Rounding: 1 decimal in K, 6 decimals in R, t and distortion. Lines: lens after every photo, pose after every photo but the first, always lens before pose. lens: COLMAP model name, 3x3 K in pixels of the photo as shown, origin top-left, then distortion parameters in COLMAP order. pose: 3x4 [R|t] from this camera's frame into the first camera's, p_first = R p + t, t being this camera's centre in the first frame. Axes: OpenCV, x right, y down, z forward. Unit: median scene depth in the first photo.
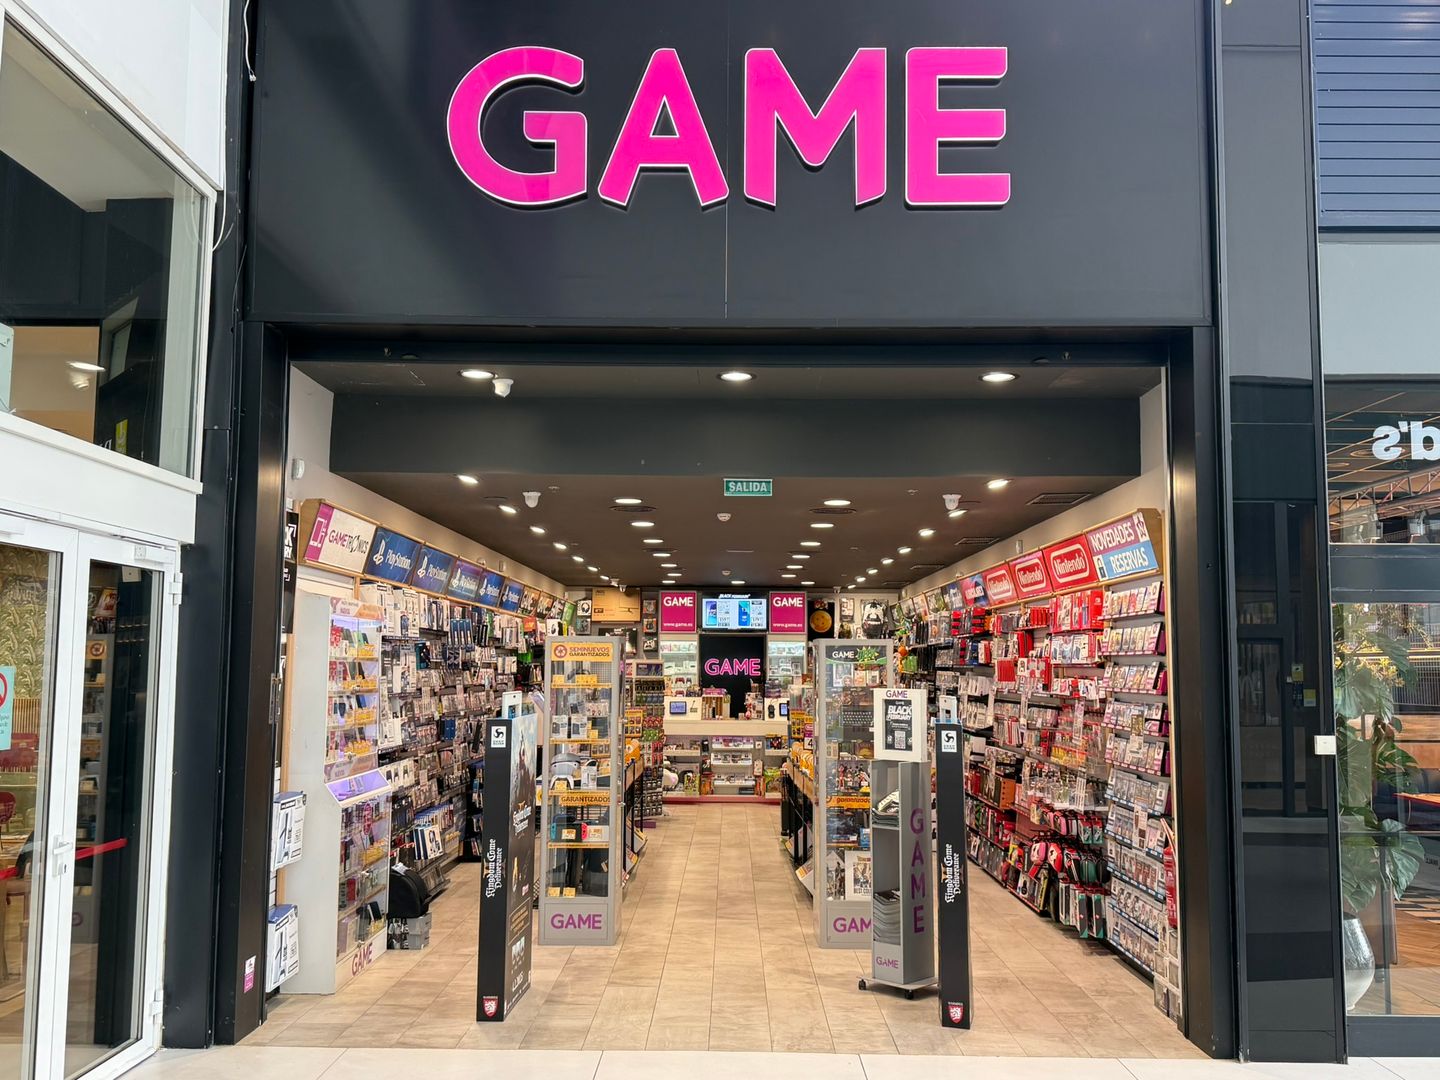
lens RADIAL K [[1308.1, 0, 722.5], [0, 1308.1, 541.0], [0, 0, 1]] dist [0.109839, 0.000000]
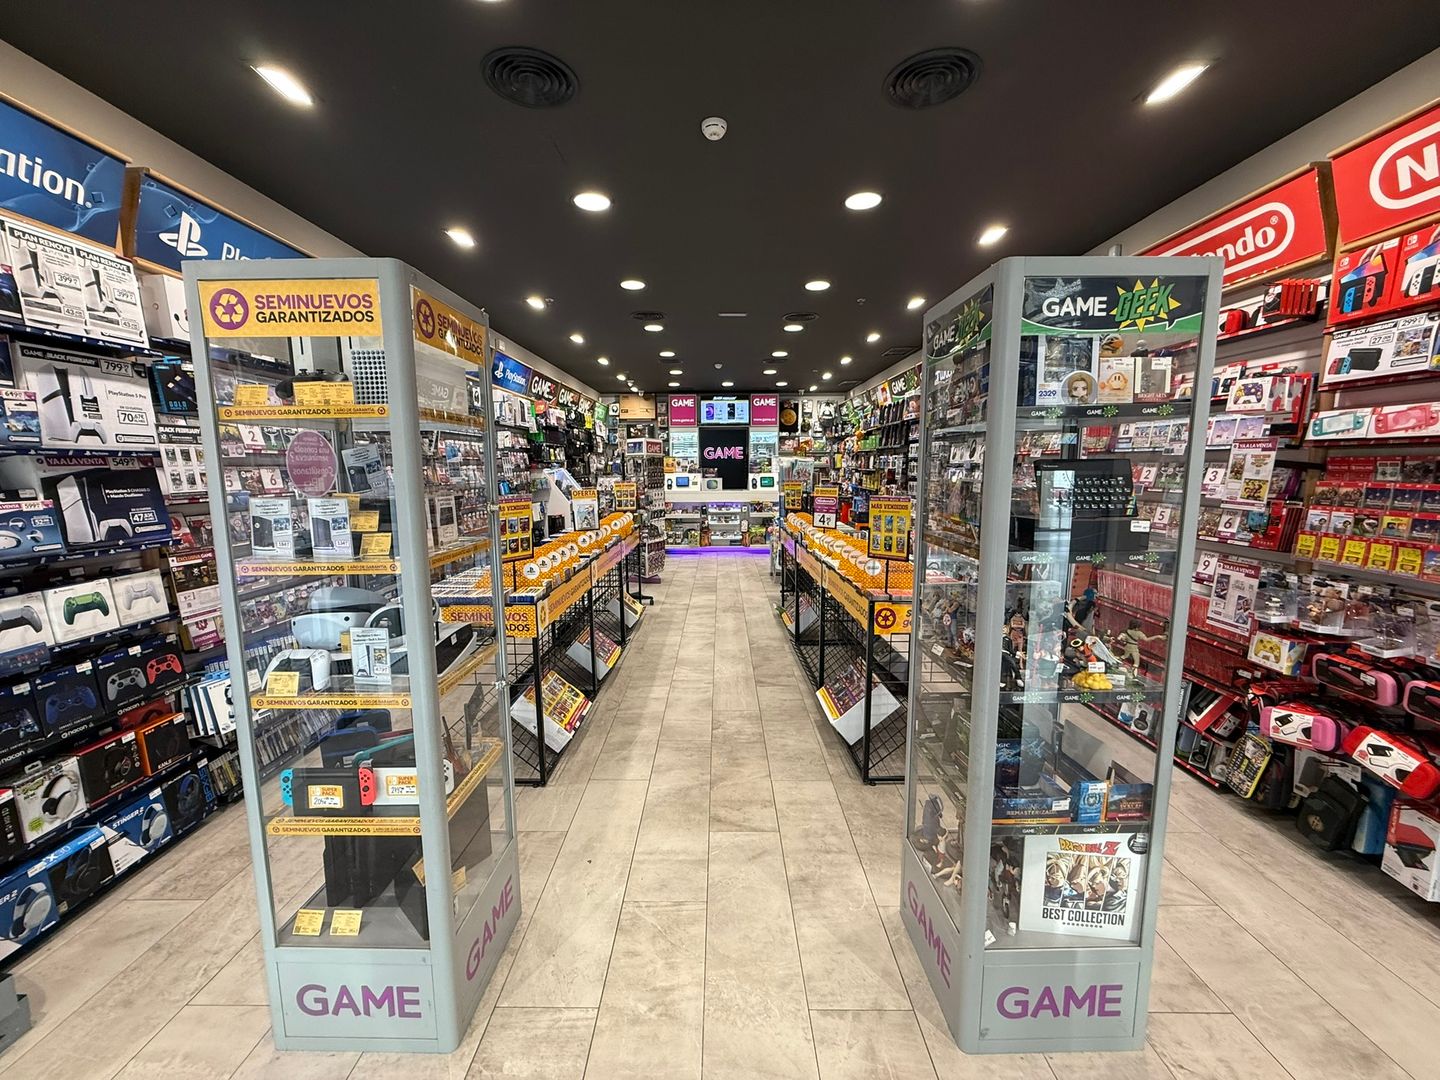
lens RADIAL K [[577.4, 0, 717.4], [0, 577.4, 542.3], [0, 0, 1]] dist [0.001017, 0.000026]
pose [[0.999935, -0.011421, -0.000579, 0.000182], [0.011255, 0.973835, 0.226978, 0.051909], [-0.002028, -0.226970, 0.973900, 0.394794]]
